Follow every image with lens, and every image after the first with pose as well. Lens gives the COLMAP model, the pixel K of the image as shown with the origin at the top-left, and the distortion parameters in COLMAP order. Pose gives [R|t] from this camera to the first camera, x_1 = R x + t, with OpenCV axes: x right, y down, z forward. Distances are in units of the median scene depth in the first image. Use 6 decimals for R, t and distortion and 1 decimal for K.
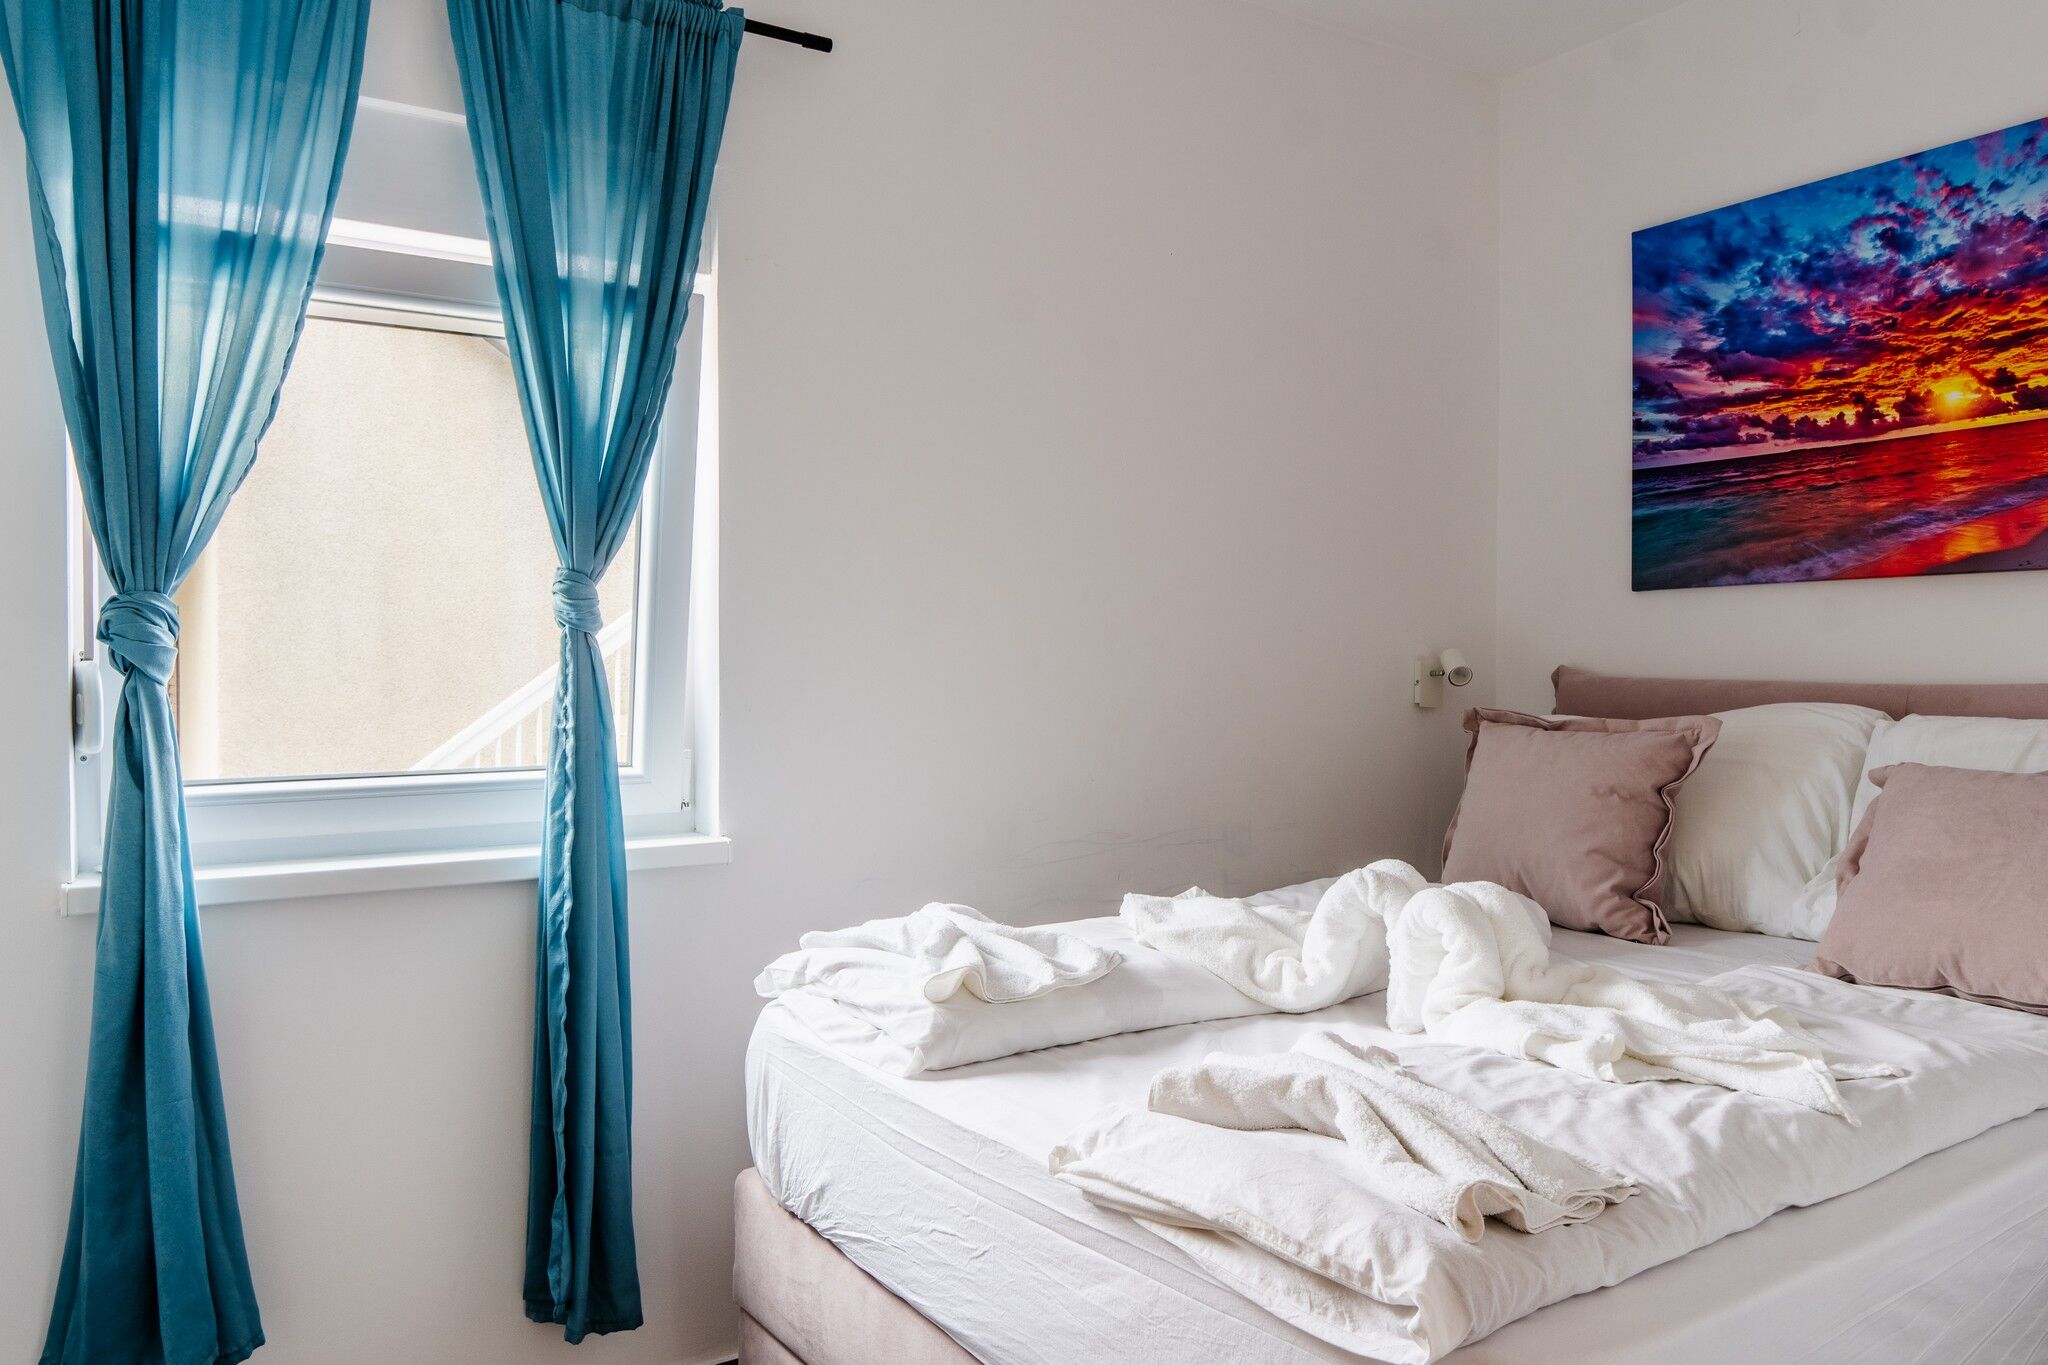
lens RADIAL K [[1410.7, 0, 1017.2], [0, 1410.7, 693.9], [0, 0, 1]] dist [-0.000298, -0.007133]
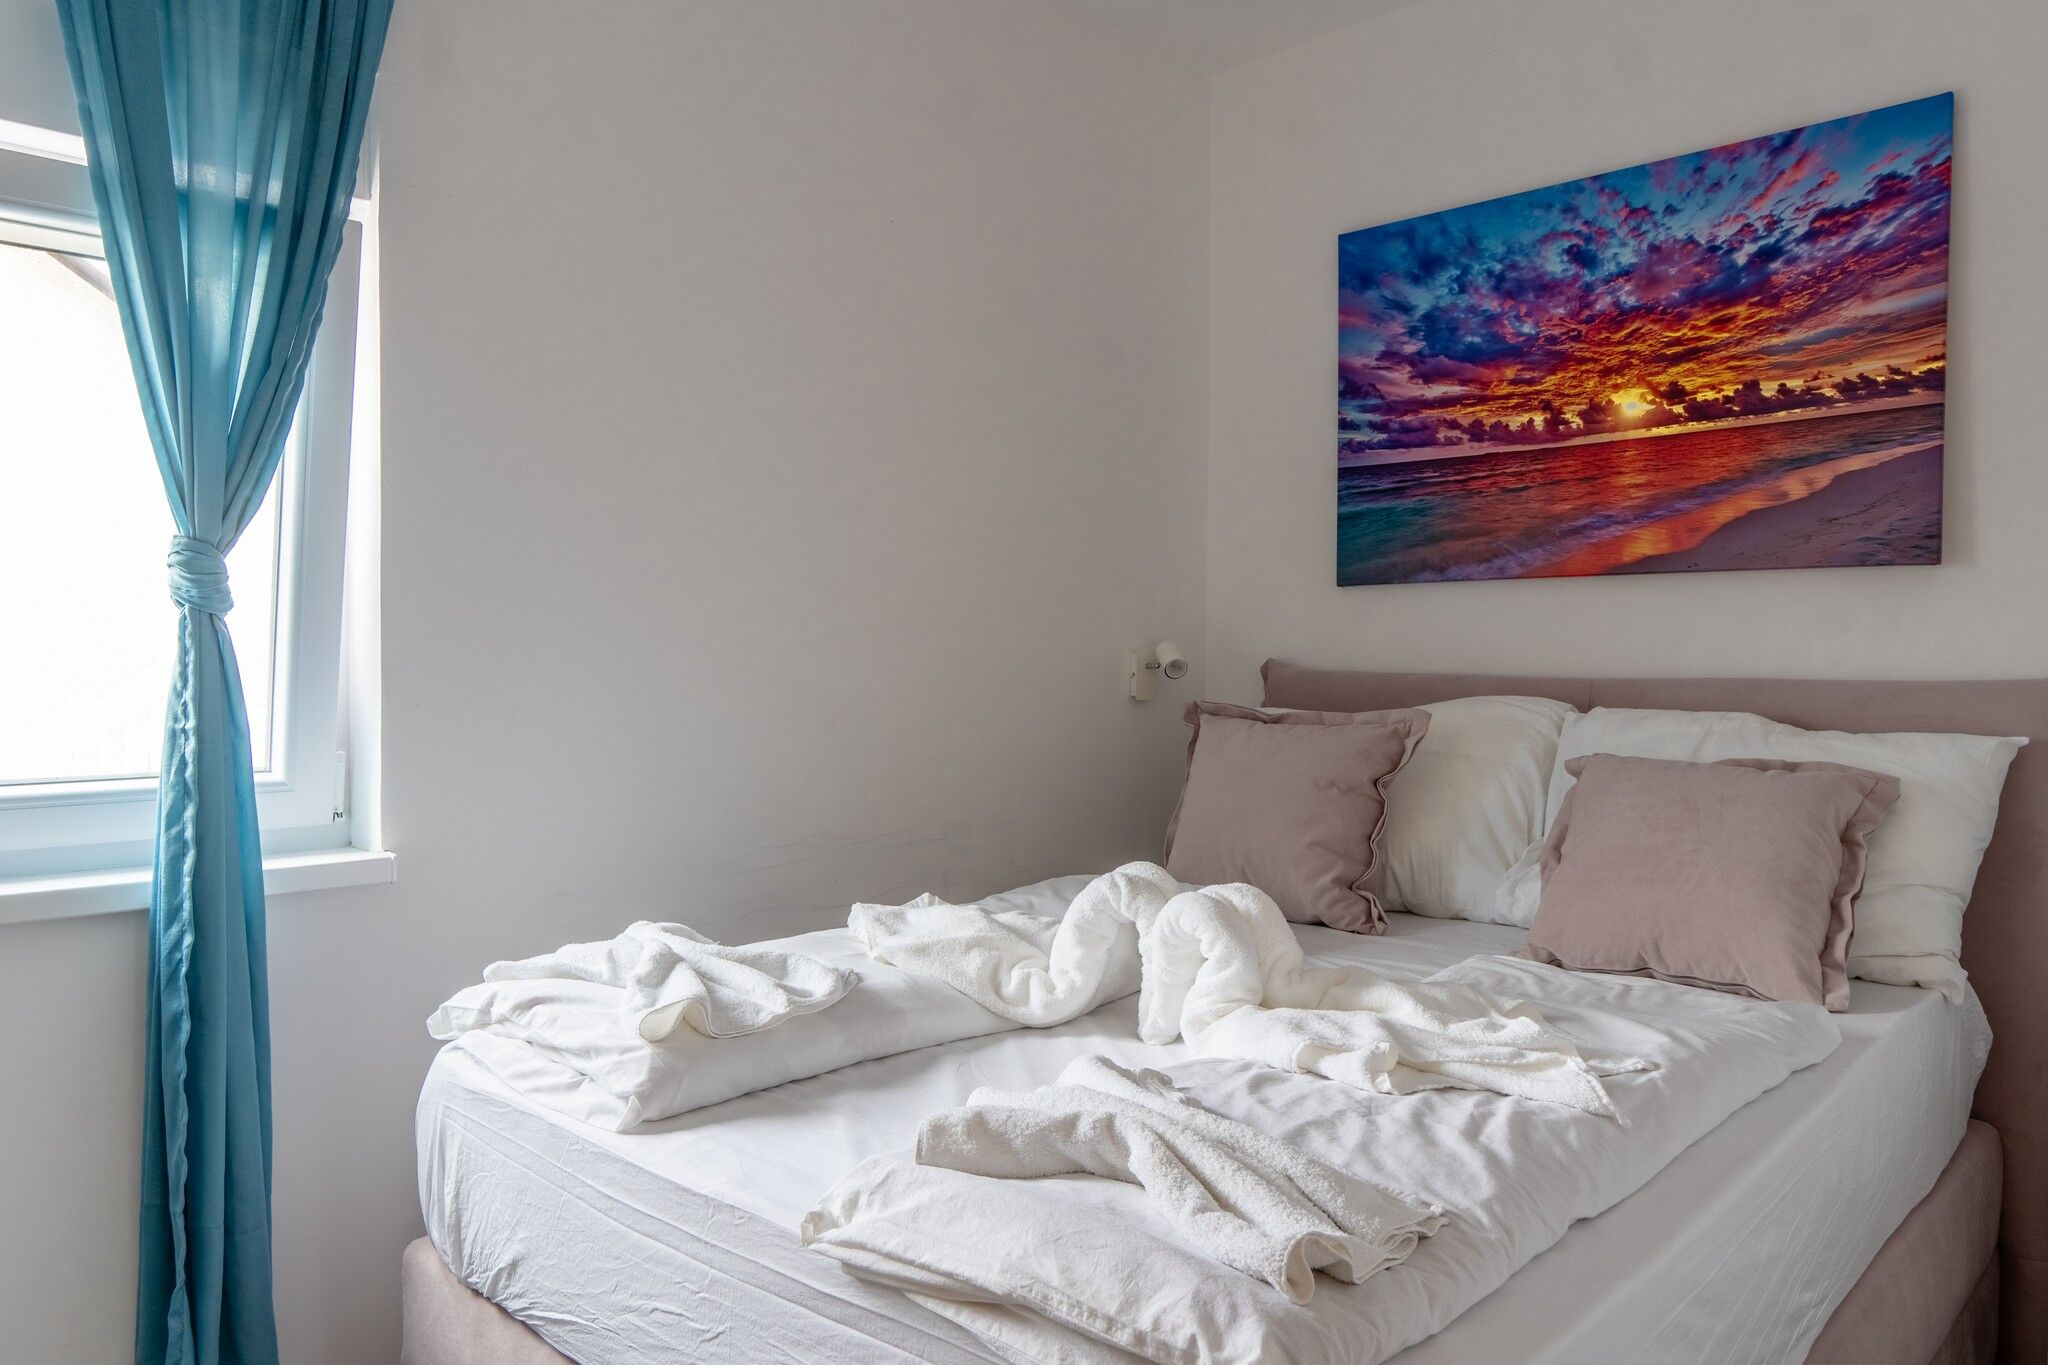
lens RADIAL K [[1410.7, 0, 1011.3], [0, 1410.7, 691.4], [0, 0, 1]] dist [-0.000298, -0.007133]
pose [[0.976169, 0.000254, 0.217013, -0.019053], [-0.001095, 0.999992, 0.003757, -0.000599], [-0.217011, -0.003905, 0.976161, 0.063974]]
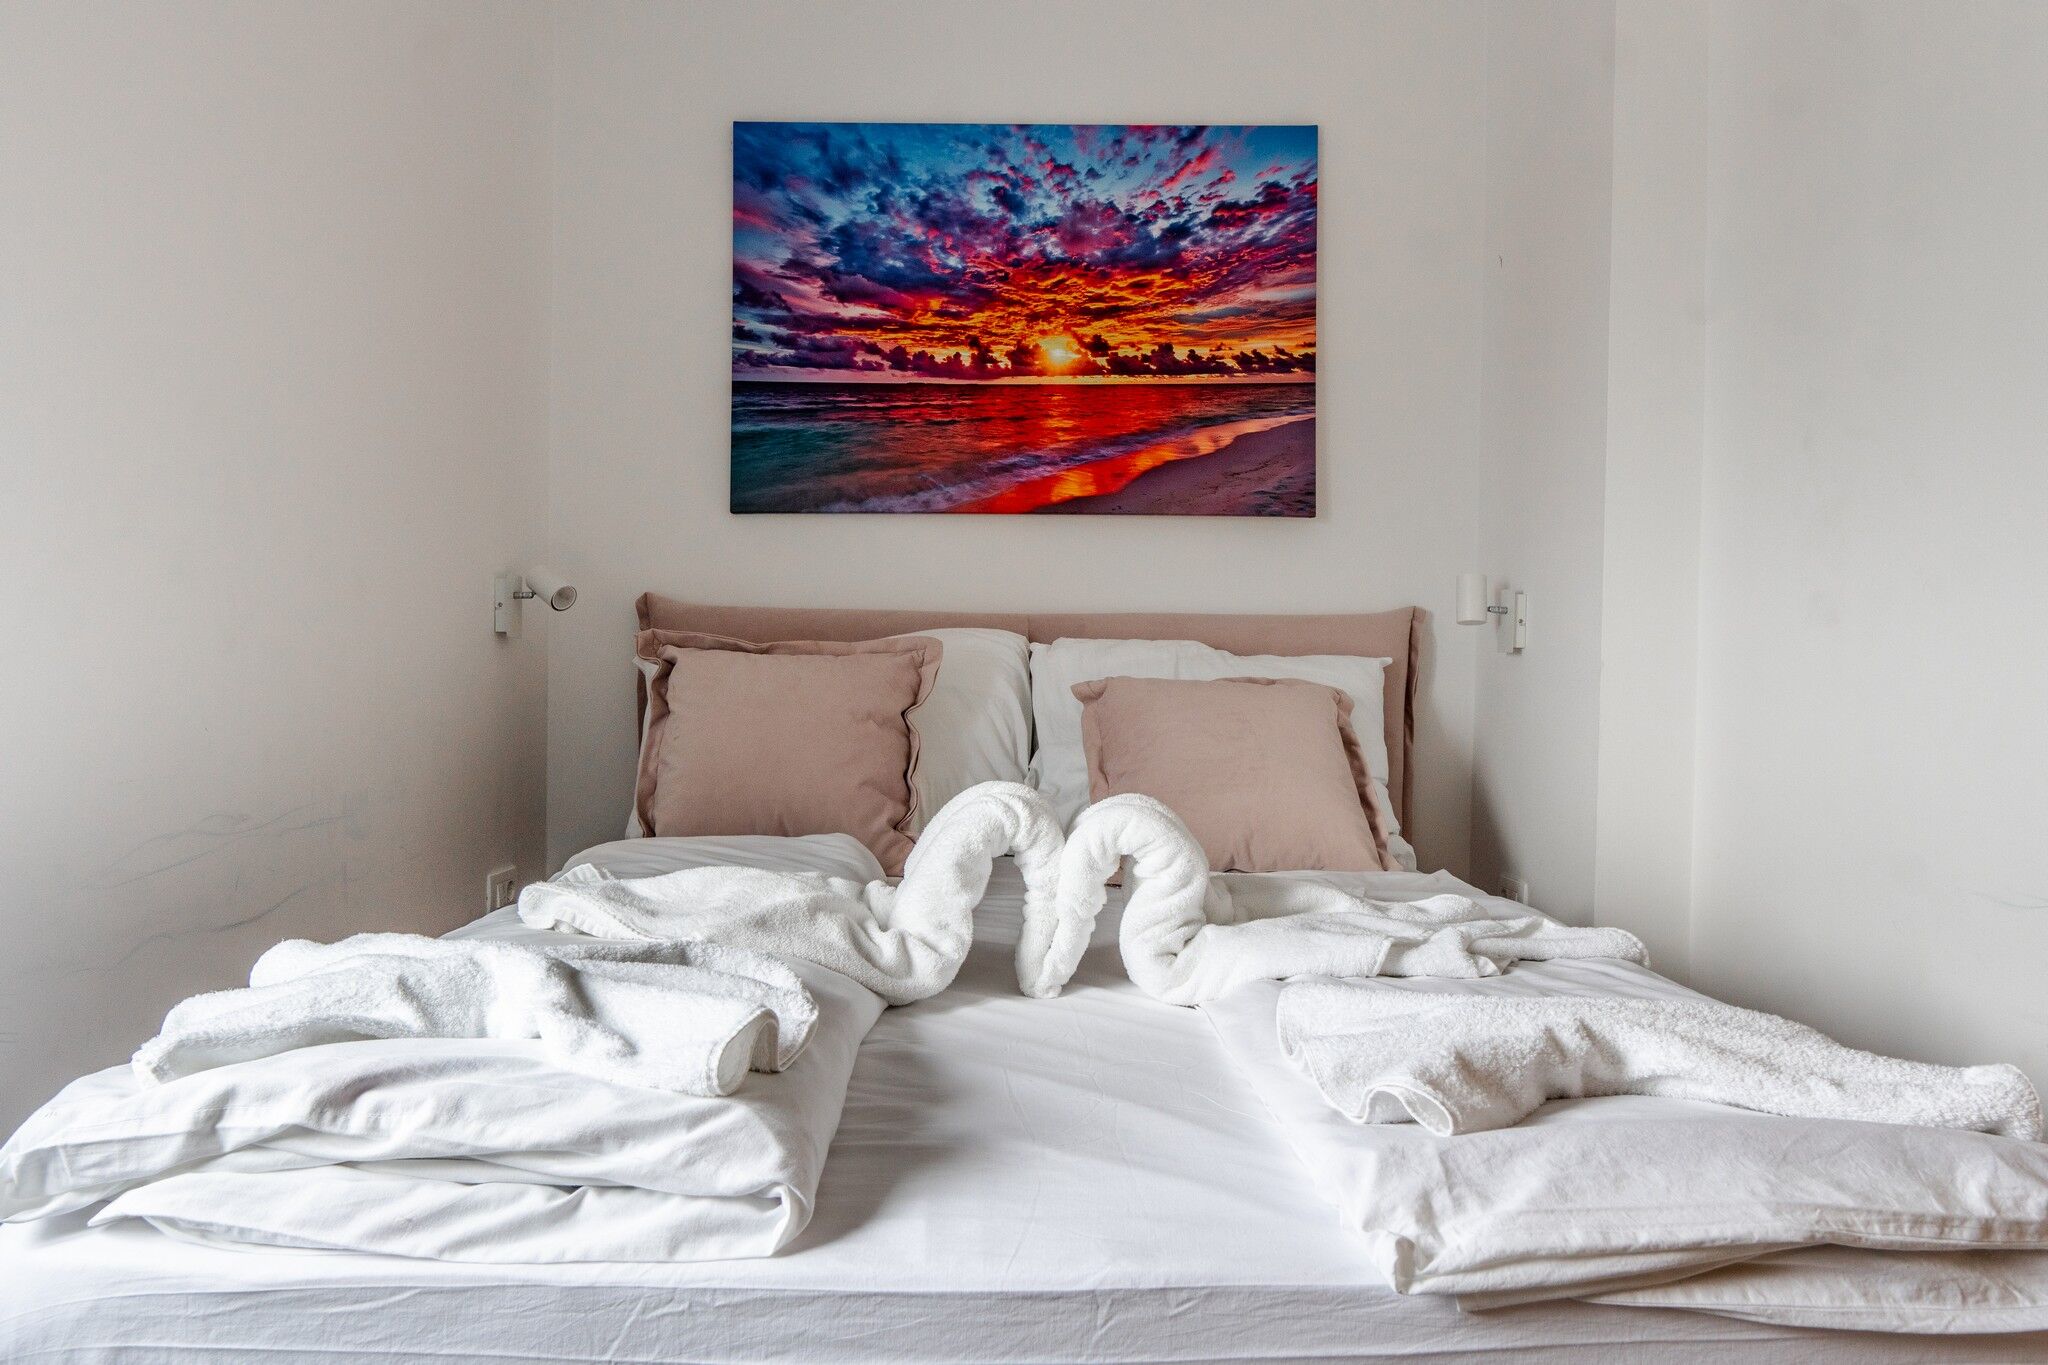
lens RADIAL K [[1410.7, 0, 1040.5], [0, 1410.7, 680.7], [0, 0, 1]] dist [-0.000298, -0.007133]
pose [[0.553484, -0.003713, 0.832851, -0.258180], [0.005481, 0.999985, 0.000816, 0.043495], [-0.832842, 0.004113, 0.553496, 0.387412]]
